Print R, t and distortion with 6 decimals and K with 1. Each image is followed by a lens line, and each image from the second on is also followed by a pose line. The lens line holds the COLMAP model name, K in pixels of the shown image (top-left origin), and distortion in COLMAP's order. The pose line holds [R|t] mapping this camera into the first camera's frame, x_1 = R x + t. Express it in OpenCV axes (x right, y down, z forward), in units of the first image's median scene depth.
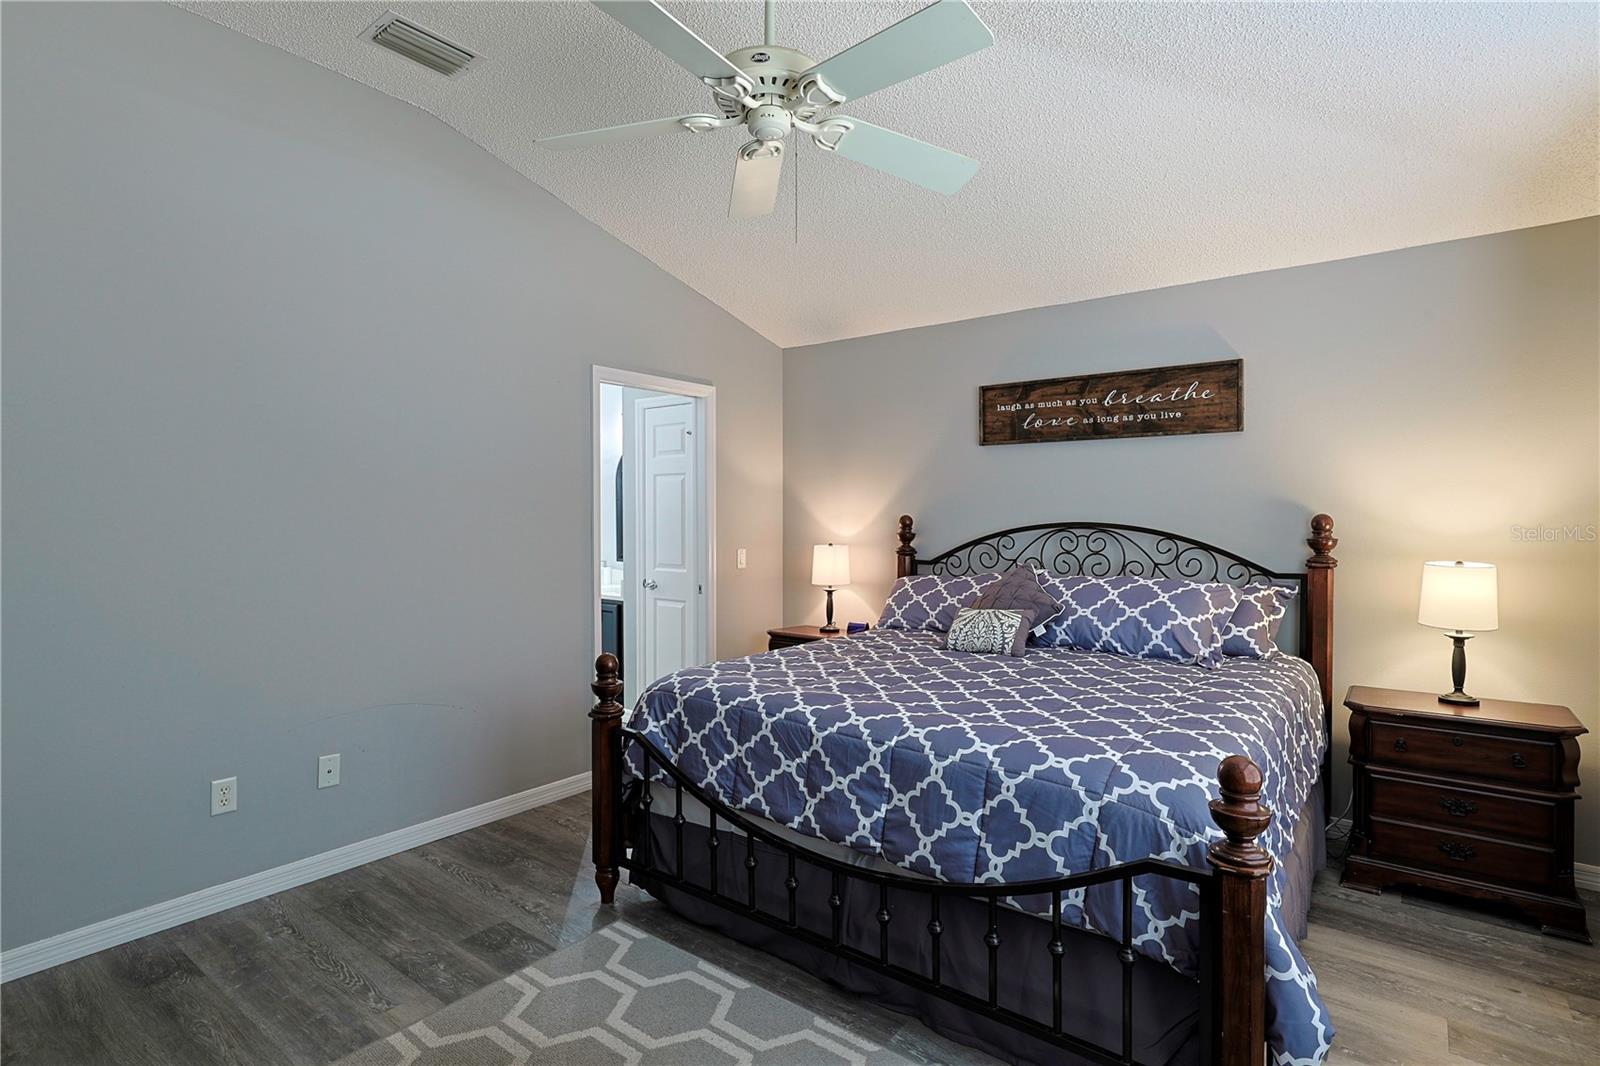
lens RADIAL K [[785.6, 0, 800.9], [0, 785.6, 537.1], [0, 0, 1]] dist [-0.000514, 0.000046]
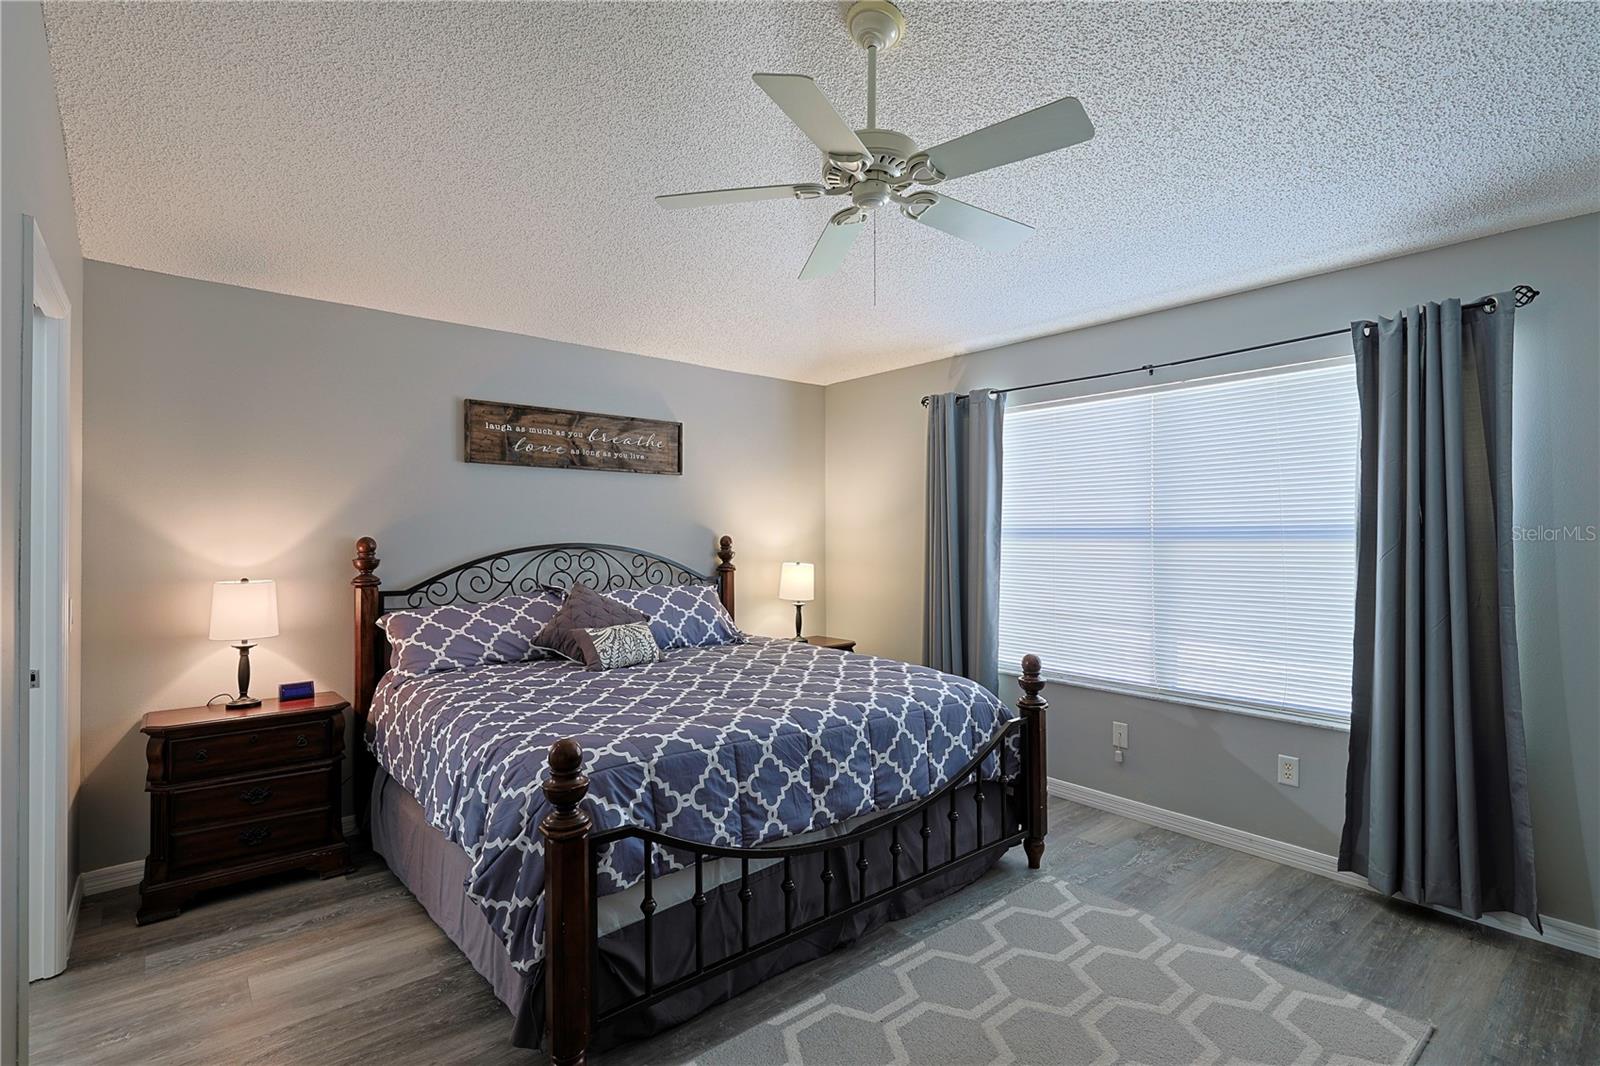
lens RADIAL K [[746.0, 0, 800.9], [0, 746.0, 529.9], [0, 0, 1]] dist [-0.001185, 0.000259]
pose [[0.221589, 0.006197, 0.975120, -0.642545], [0.027544, 0.999541, -0.012612, -0.016624], [-0.974751, 0.029653, 0.221316, 0.494887]]
